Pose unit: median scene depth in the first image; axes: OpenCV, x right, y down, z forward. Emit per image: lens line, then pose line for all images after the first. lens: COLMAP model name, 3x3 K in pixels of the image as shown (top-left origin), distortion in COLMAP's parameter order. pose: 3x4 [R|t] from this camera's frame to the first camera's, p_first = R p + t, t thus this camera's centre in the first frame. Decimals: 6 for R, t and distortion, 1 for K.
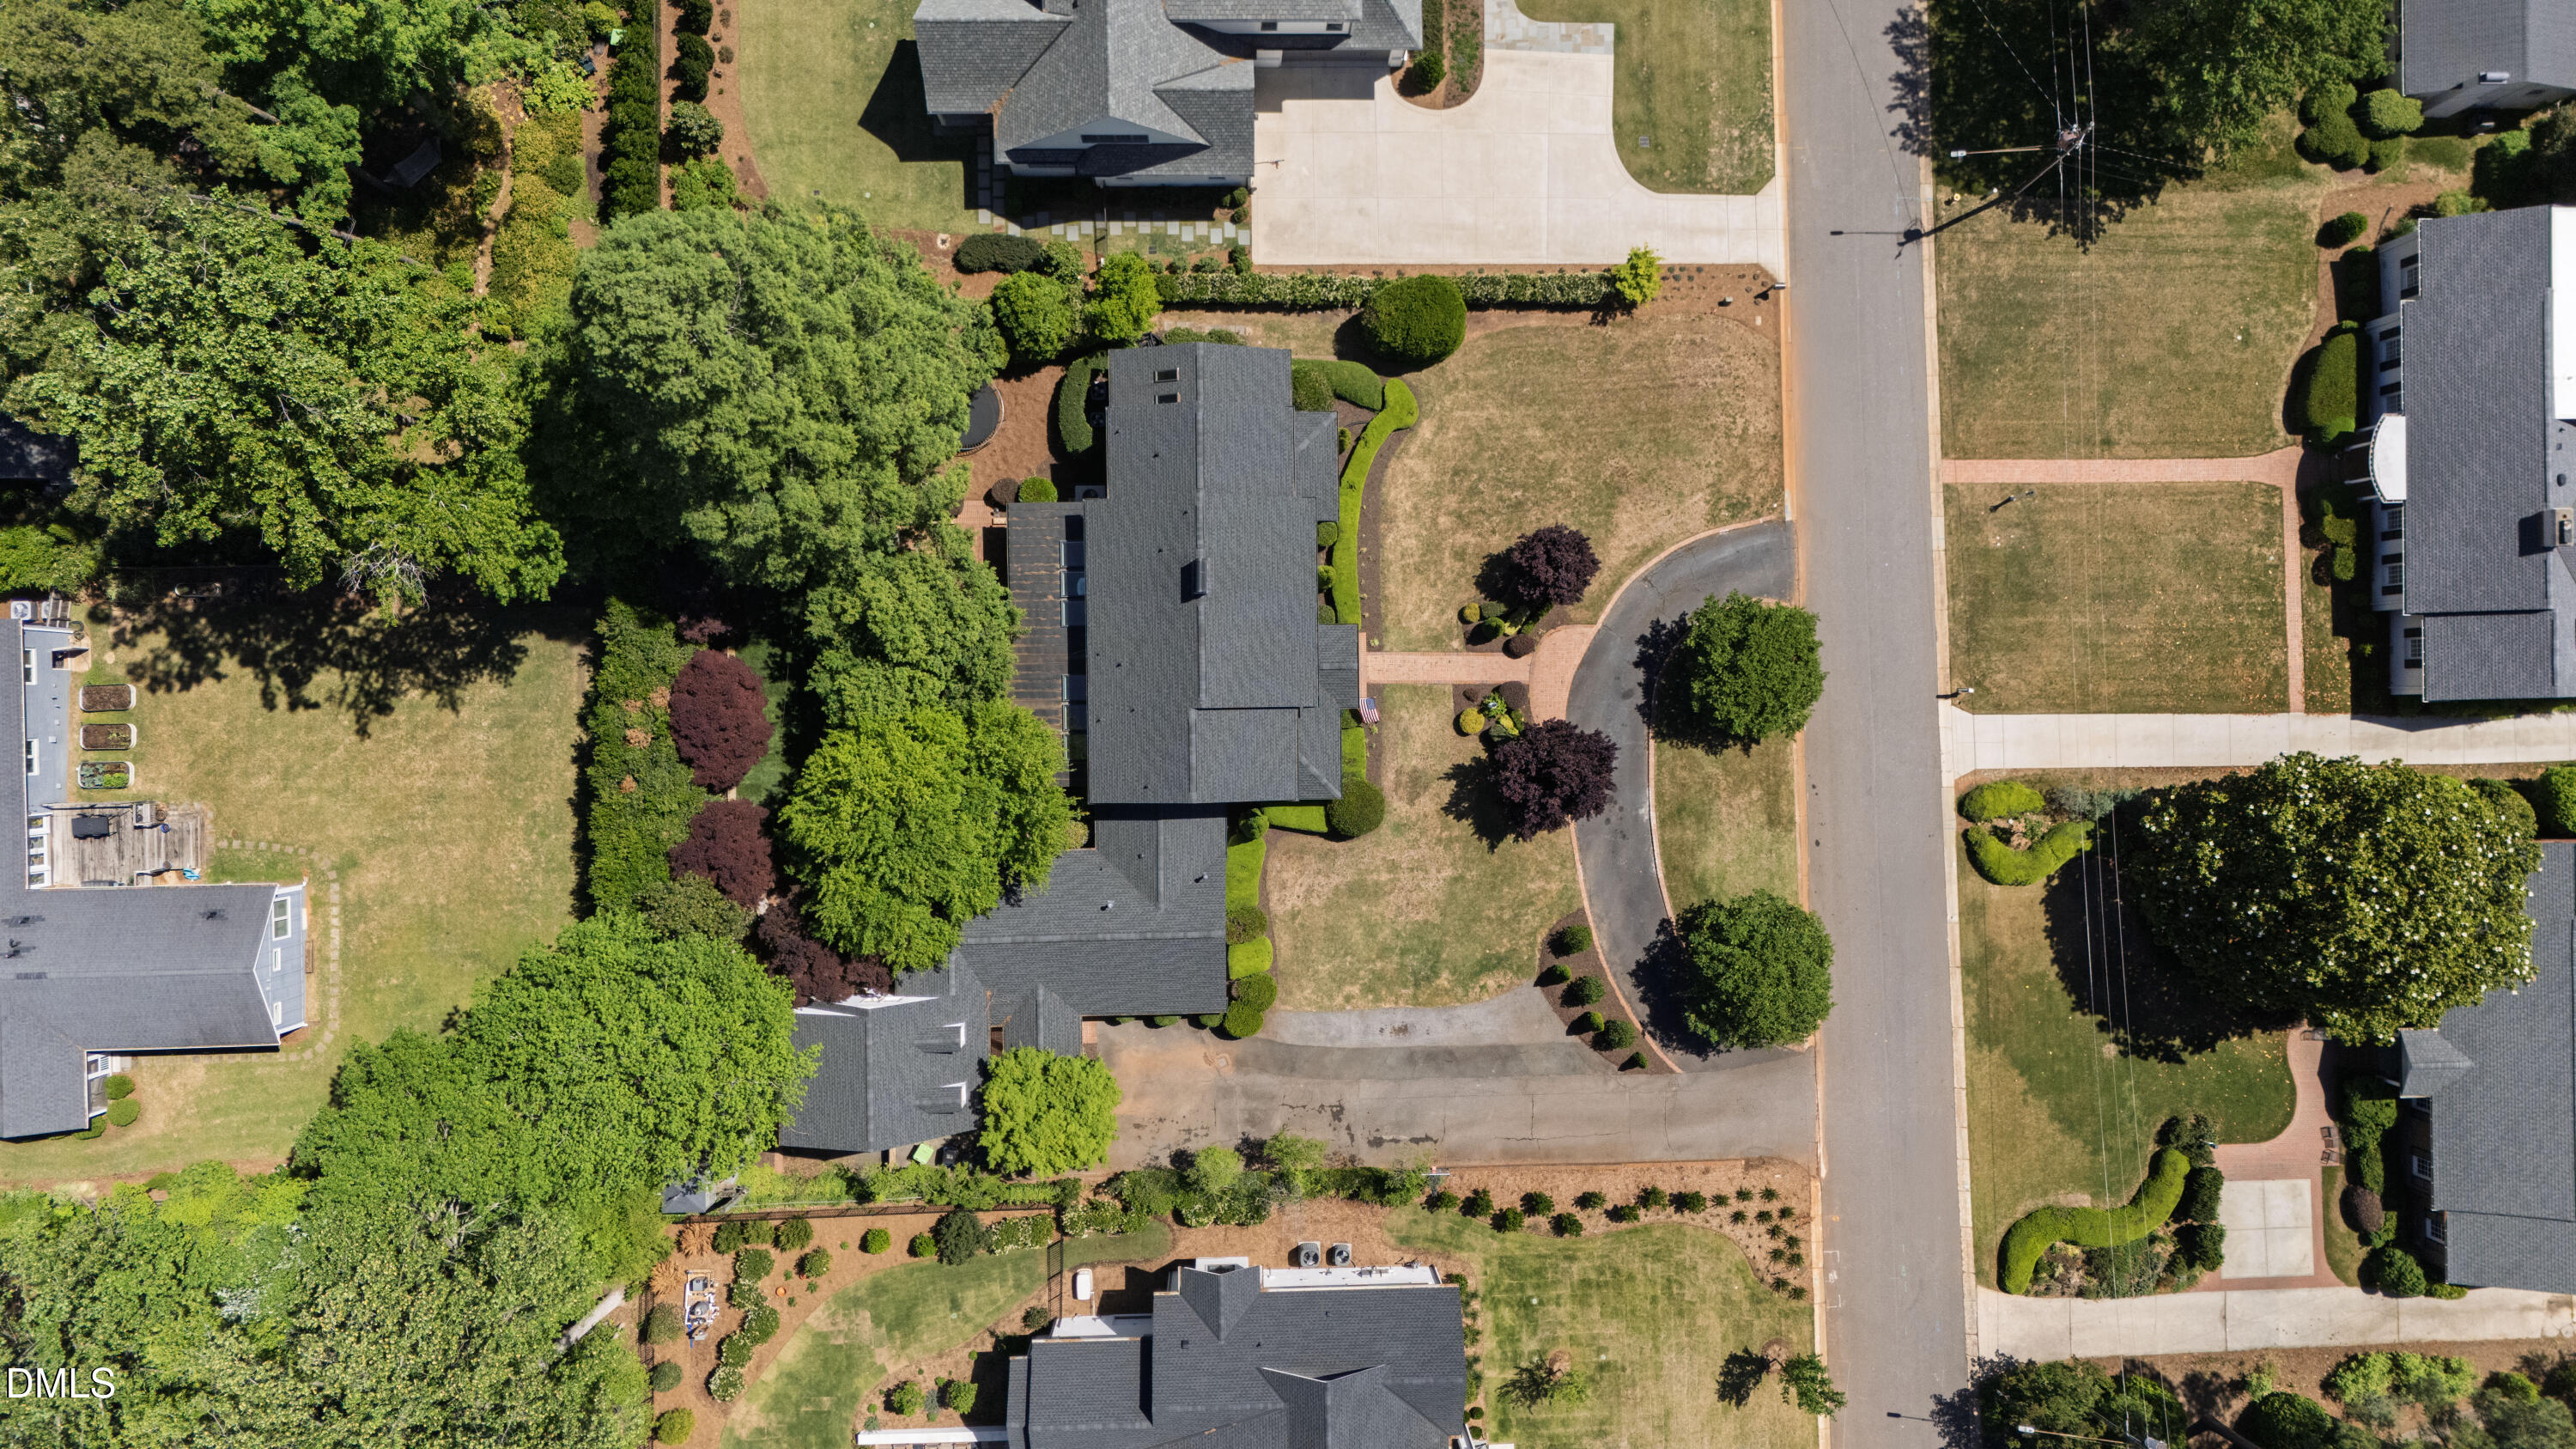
lens RADIAL K [[1876.8, 0, 1288.0], [0, 1876.8, 724.5], [0, 0, 1]] dist [0.099144, -0.131151]
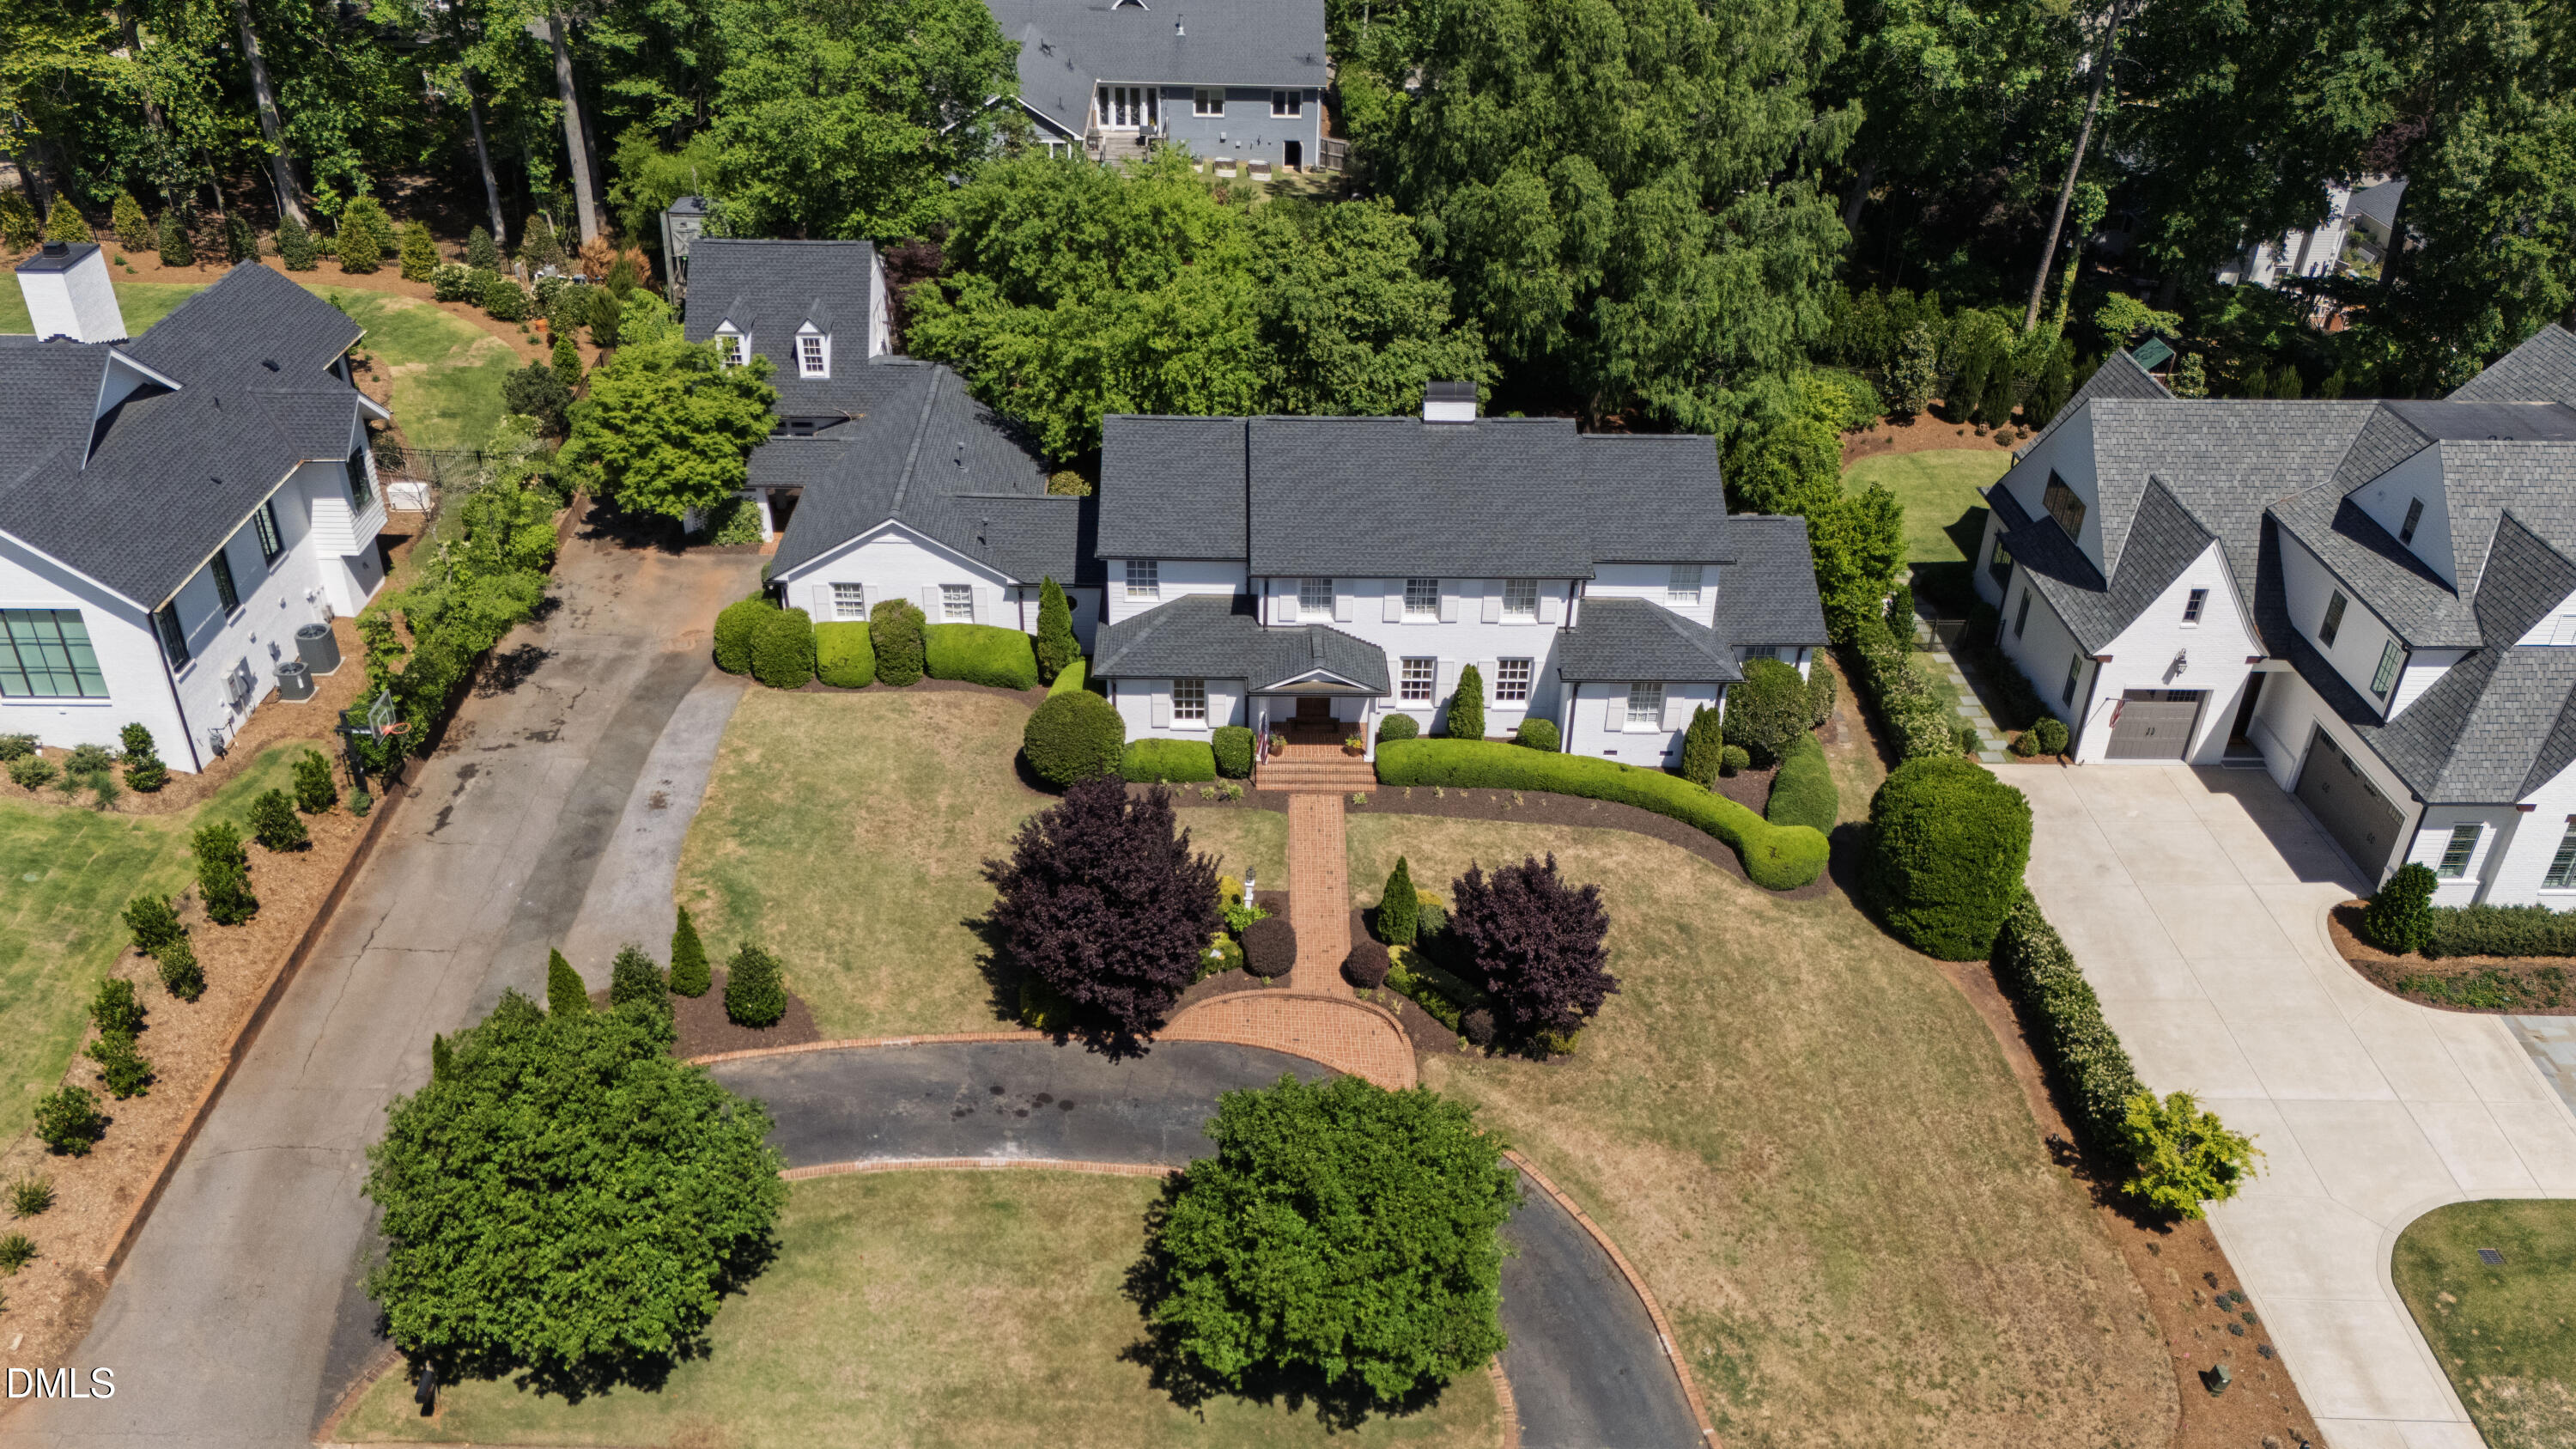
lens RADIAL K [[1968.7, 0, 1290.4], [0, 1968.7, 755.1], [0, 0, 1]] dist [0.040728, -0.001993]
pose [[0.015587, 0.501047, -0.865280, 0.545989], [-0.999341, -0.020569, -0.029913, -0.004383], [-0.032786, 0.865176, 0.500396, 0.678447]]
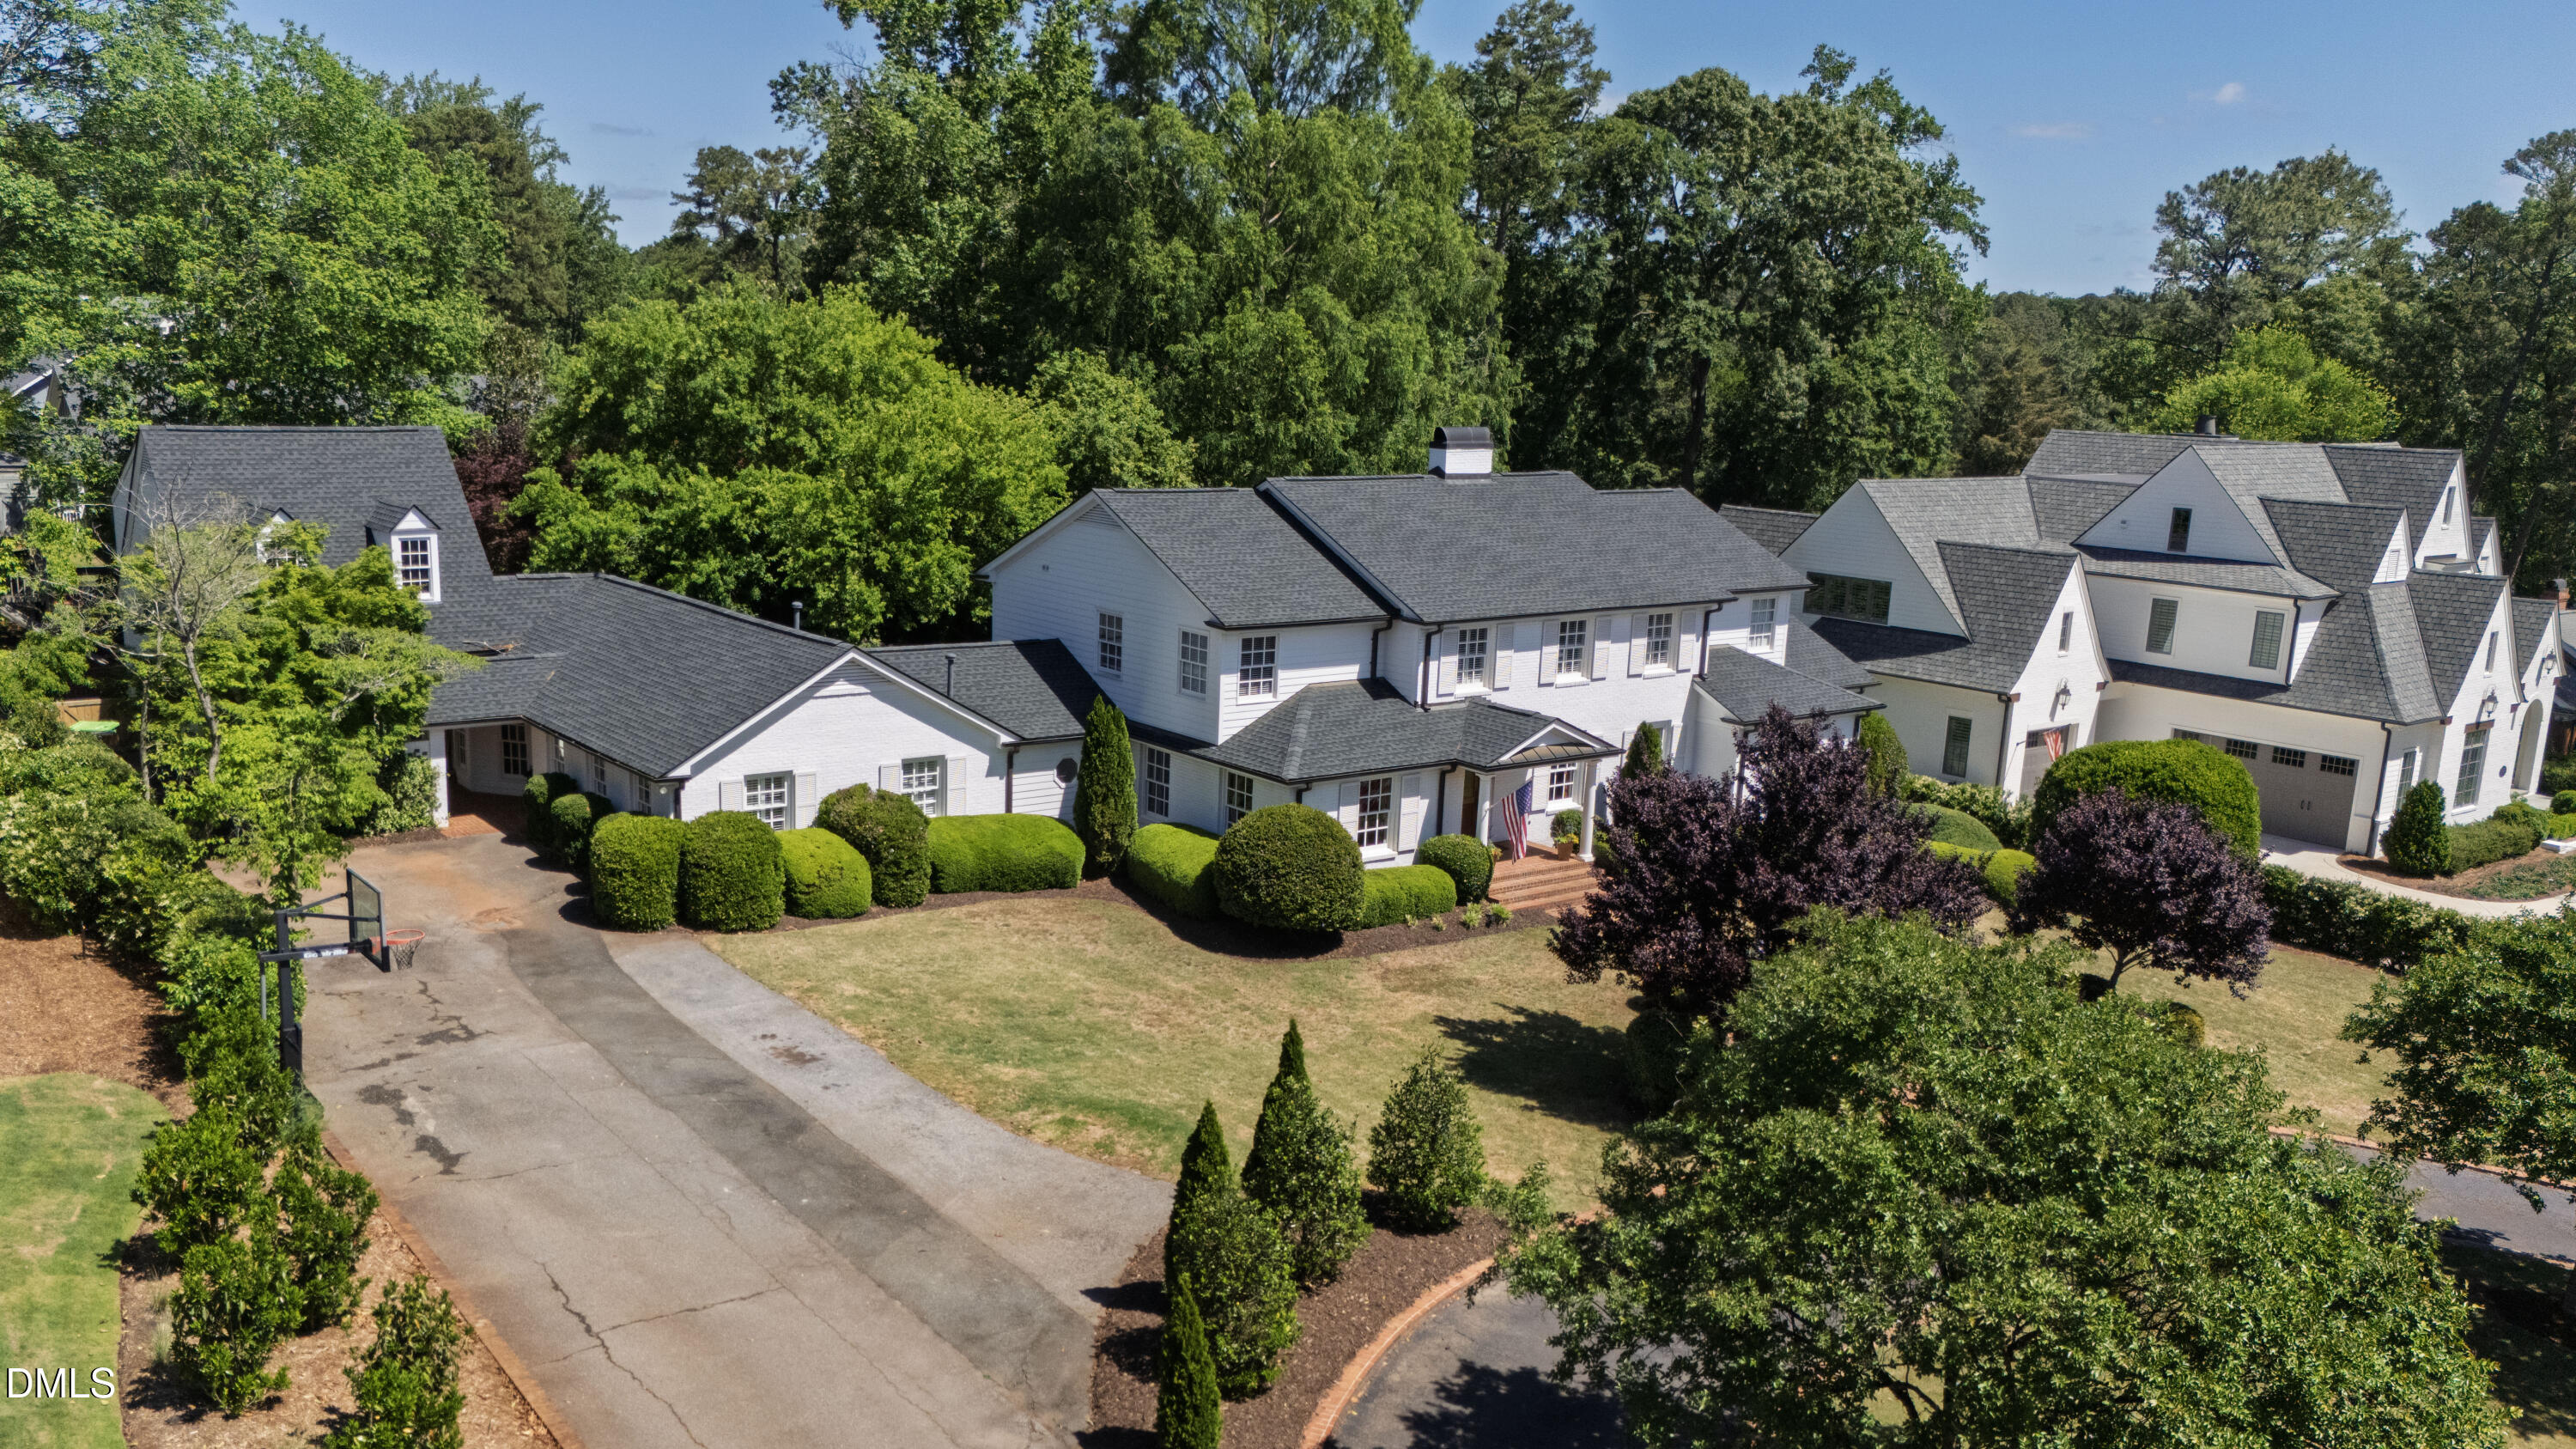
lens RADIAL K [[2023.2, 0, 1199.8], [0, 2023.2, 782.0], [0, 0, 1]] dist [0.088868, -0.079308]
pose [[0.588830, 0.156509, -0.792959, 0.338653], [-0.807987, 0.088629, -0.582496, 0.288410], [-0.020887, 0.983692, 0.178645, 0.880907]]
